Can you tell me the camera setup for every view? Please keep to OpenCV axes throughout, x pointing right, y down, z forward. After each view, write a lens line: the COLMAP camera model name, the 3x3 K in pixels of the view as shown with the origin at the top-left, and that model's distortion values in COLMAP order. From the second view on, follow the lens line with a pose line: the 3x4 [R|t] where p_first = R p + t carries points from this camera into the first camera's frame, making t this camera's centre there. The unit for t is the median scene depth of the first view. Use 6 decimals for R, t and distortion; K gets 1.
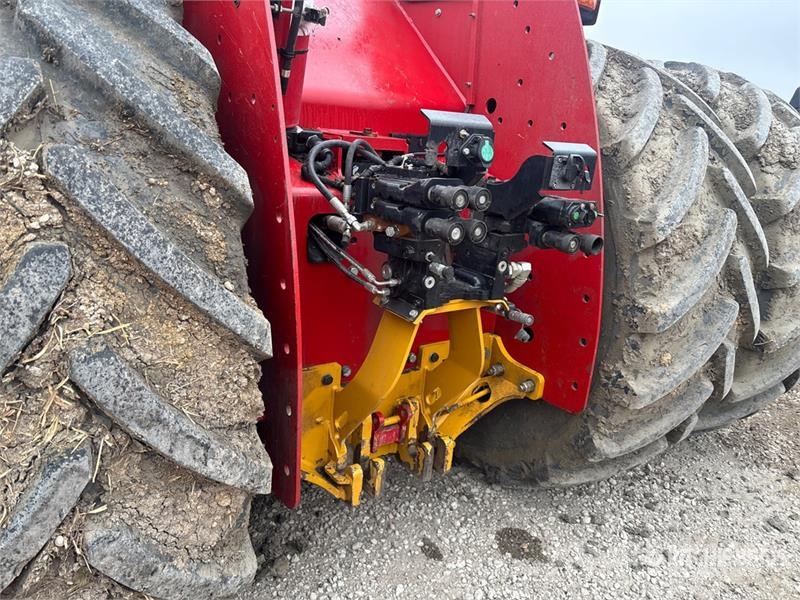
lens RADIAL K [[610.0, 0, 406.1], [0, 610.0, 294.6], [0, 0, 1]] dist [0.049738, -0.061446]
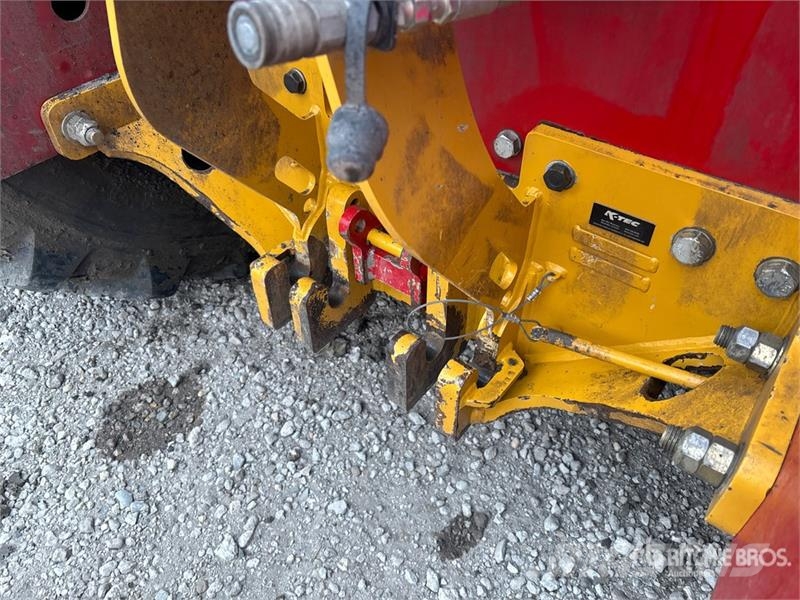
lens RADIAL K [[610.0, 0, 402.4], [0, 610.0, 293.7], [0, 0, 1]] dist [0.049738, -0.061446]
pose [[0.286678, 0.582297, -0.760754, 0.301180], [-0.248275, 0.812111, 0.528049, 0.000220], [0.925297, 0.037496, 0.377384, 0.768750]]
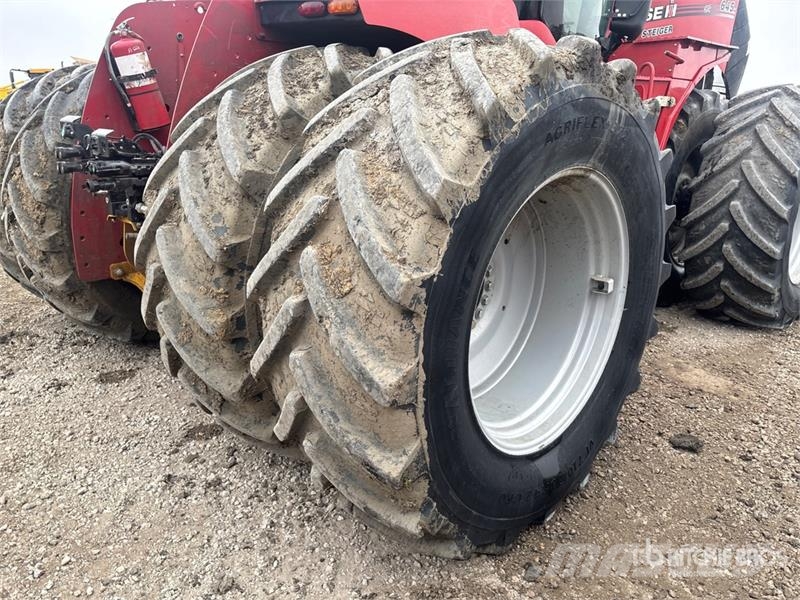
lens RADIAL K [[602.9, 0, 407.1], [0, 602.9, 291.6], [0, 0, 1]] dist [0.009375, -0.010573]
pose [[0.194608, 0.203010, -0.959643, 1.552385], [-0.293239, 0.945647, 0.140582, -0.213770], [0.936023, 0.254046, 0.243561, 1.059823]]
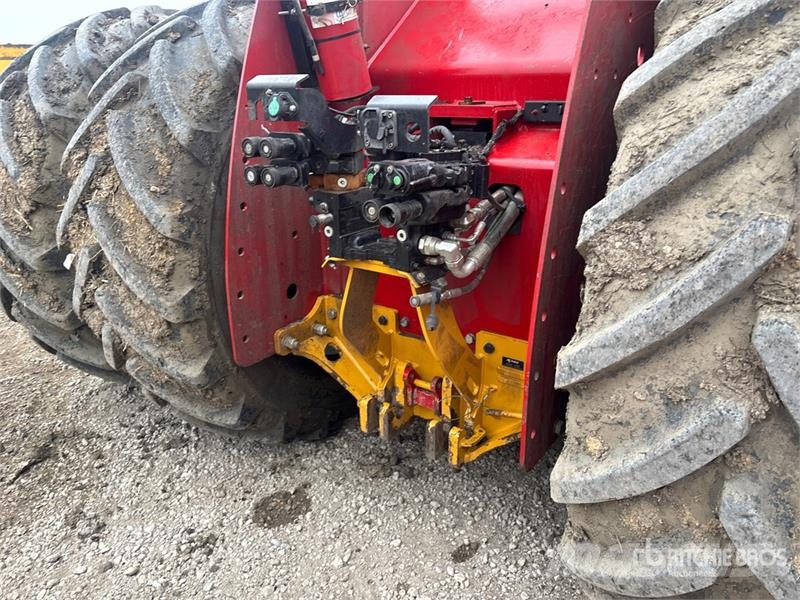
lens RADIAL K [[610.0, 0, 413.7], [0, 610.0, 286.0], [0, 0, 1]] dist [0.049738, -0.061446]
pose [[0.333138, 0.207527, -0.919756, 0.798579], [-0.240467, 0.961920, 0.129943, -0.074487], [0.911699, 0.177882, 0.370356, 0.522732]]
